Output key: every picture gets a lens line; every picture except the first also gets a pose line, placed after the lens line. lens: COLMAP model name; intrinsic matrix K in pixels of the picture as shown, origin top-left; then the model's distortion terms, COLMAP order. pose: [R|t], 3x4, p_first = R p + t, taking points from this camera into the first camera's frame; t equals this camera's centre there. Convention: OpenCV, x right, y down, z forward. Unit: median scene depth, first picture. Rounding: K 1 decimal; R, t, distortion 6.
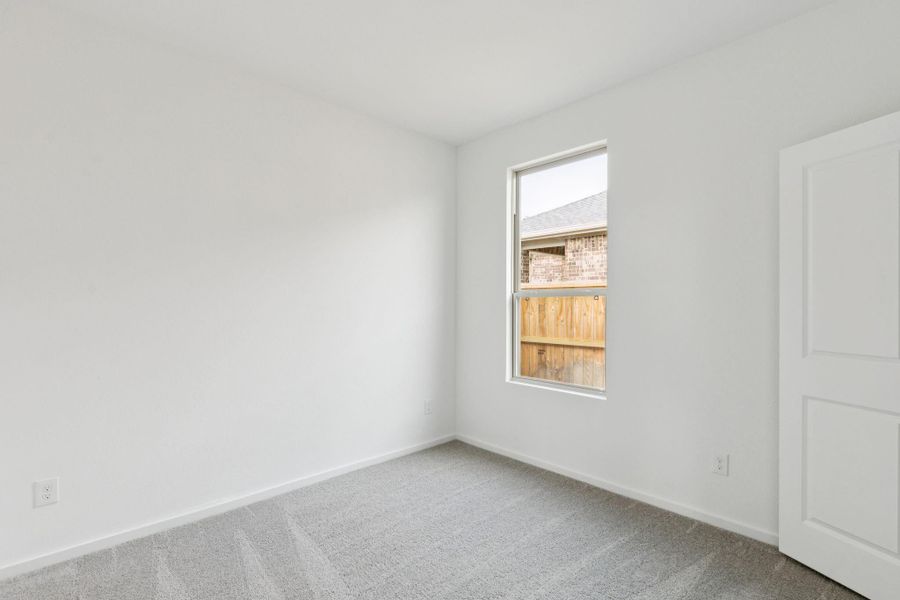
lens RADIAL K [[406.8, 0, 451.6], [0, 406.8, 299.4], [0, 0, 1]] dist [-0.000651, -0.000155]
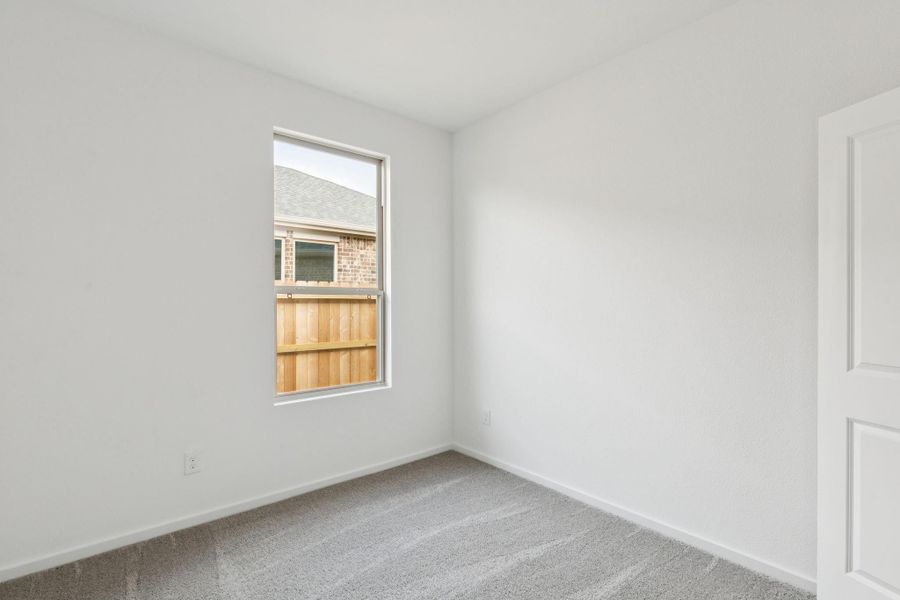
lens RADIAL K [[406.8, 0, 451.6], [0, 406.8, 299.4], [0, 0, 1]] dist [-0.000651, -0.000155]
pose [[0.109614, -0.002160, 0.993972, -0.683800], [-0.003721, 0.999990, 0.002583, 0.000013], [-0.993967, -0.003981, 0.109605, 0.675333]]
